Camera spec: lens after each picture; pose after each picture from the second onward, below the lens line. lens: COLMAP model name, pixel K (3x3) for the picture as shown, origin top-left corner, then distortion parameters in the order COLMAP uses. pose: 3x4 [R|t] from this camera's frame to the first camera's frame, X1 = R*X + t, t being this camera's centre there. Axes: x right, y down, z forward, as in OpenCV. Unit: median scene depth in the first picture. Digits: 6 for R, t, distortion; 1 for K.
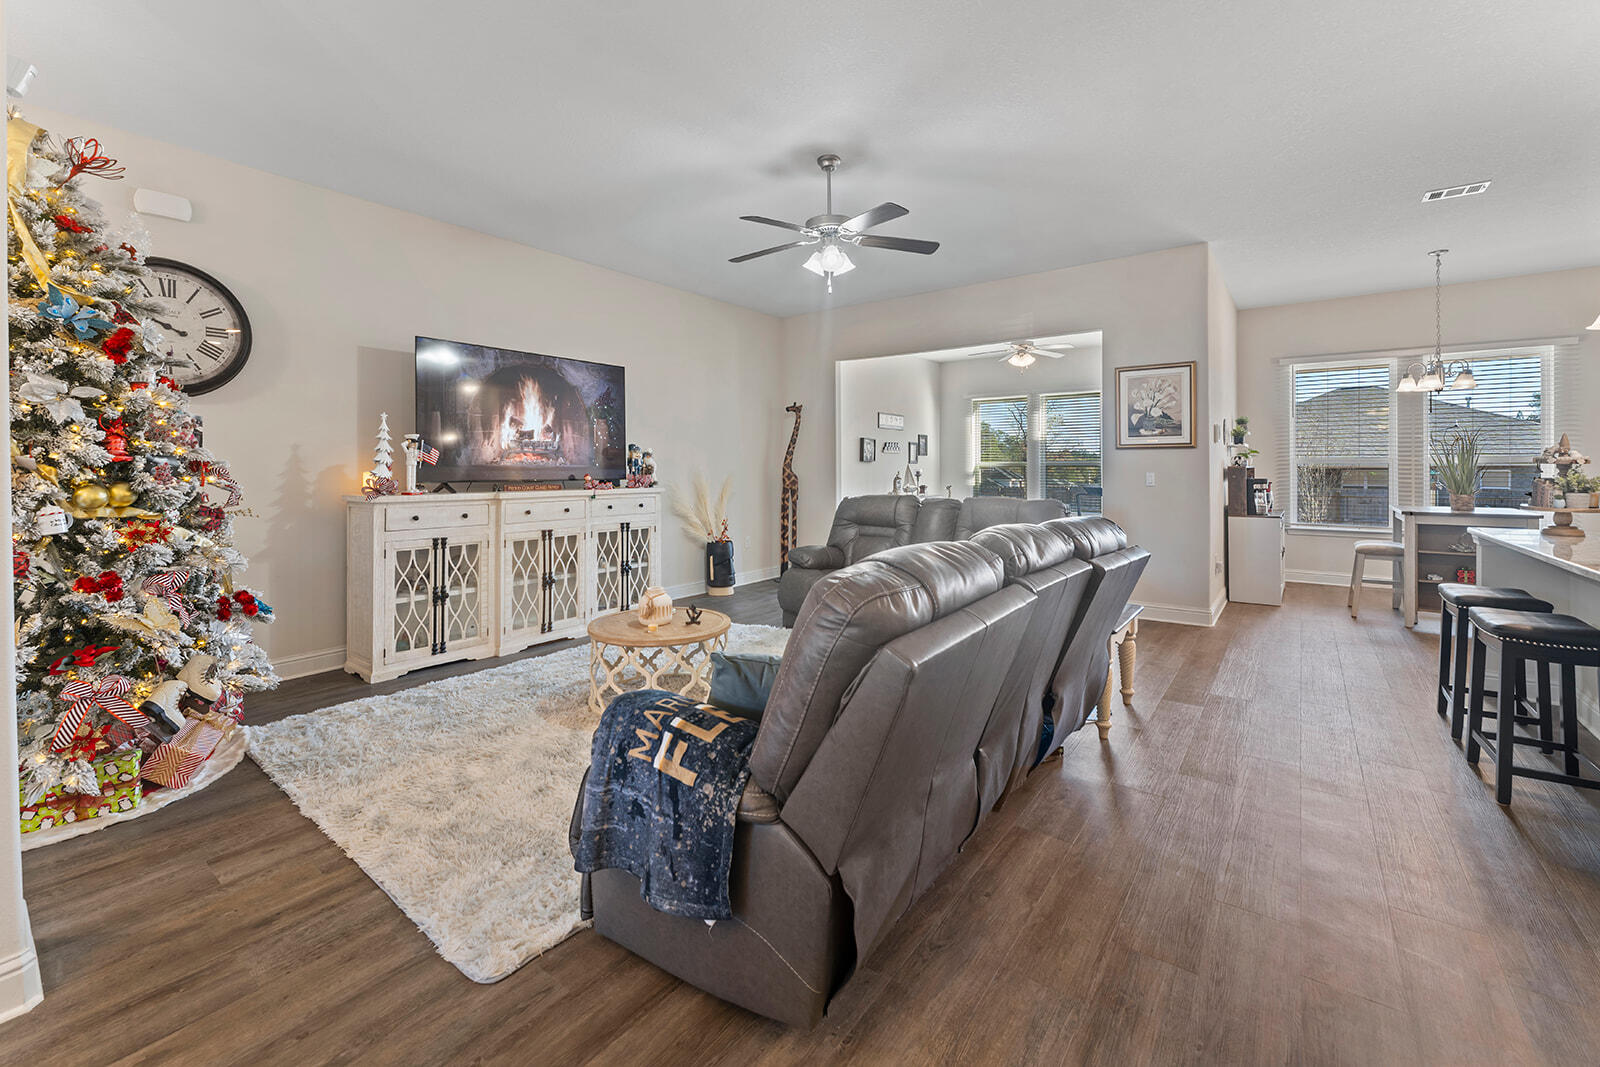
lens RADIAL K [[665.1, 0, 782.9], [0, 665.1, 468.2], [0, 0, 1]] dist [-0.000228, -0.000100]
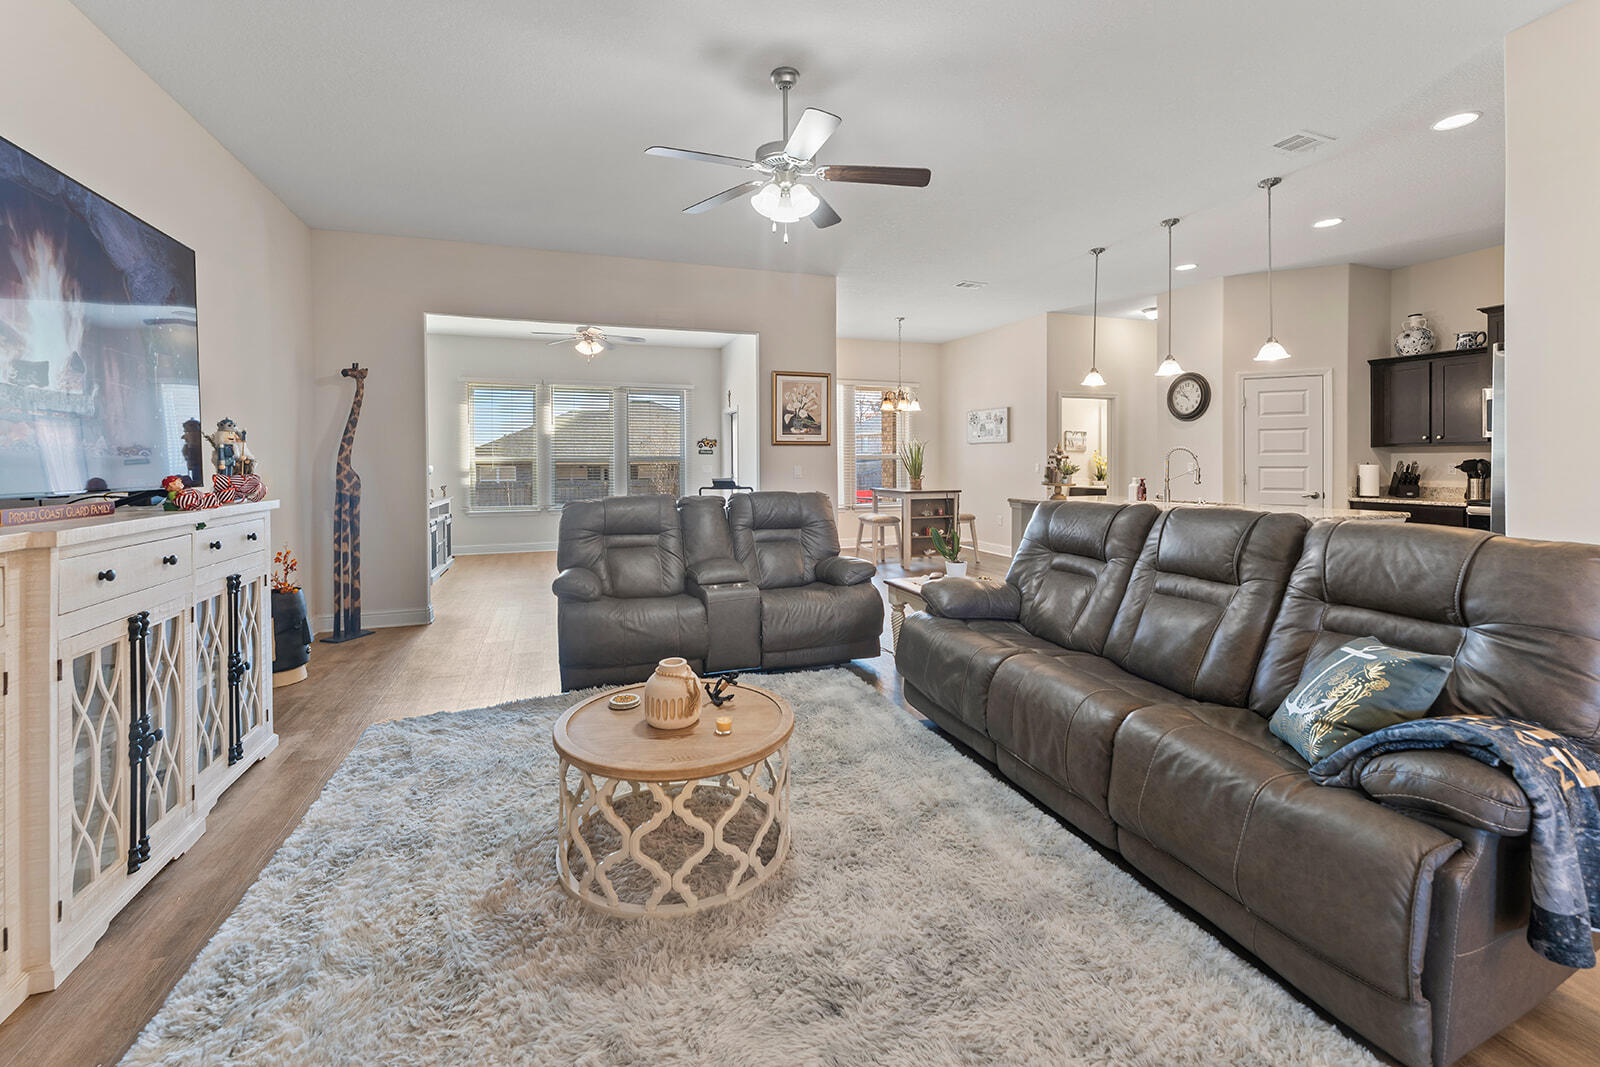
lens RADIAL K [[665.1, 0, 782.9], [0, 665.1, 468.2], [0, 0, 1]] dist [-0.000228, -0.000100]
pose [[0.537481, -0.008037, 0.843237, -0.428286], [0.005277, 0.999967, 0.006167, 0.003187], [-0.843259, 0.001135, 0.537506, 0.401733]]
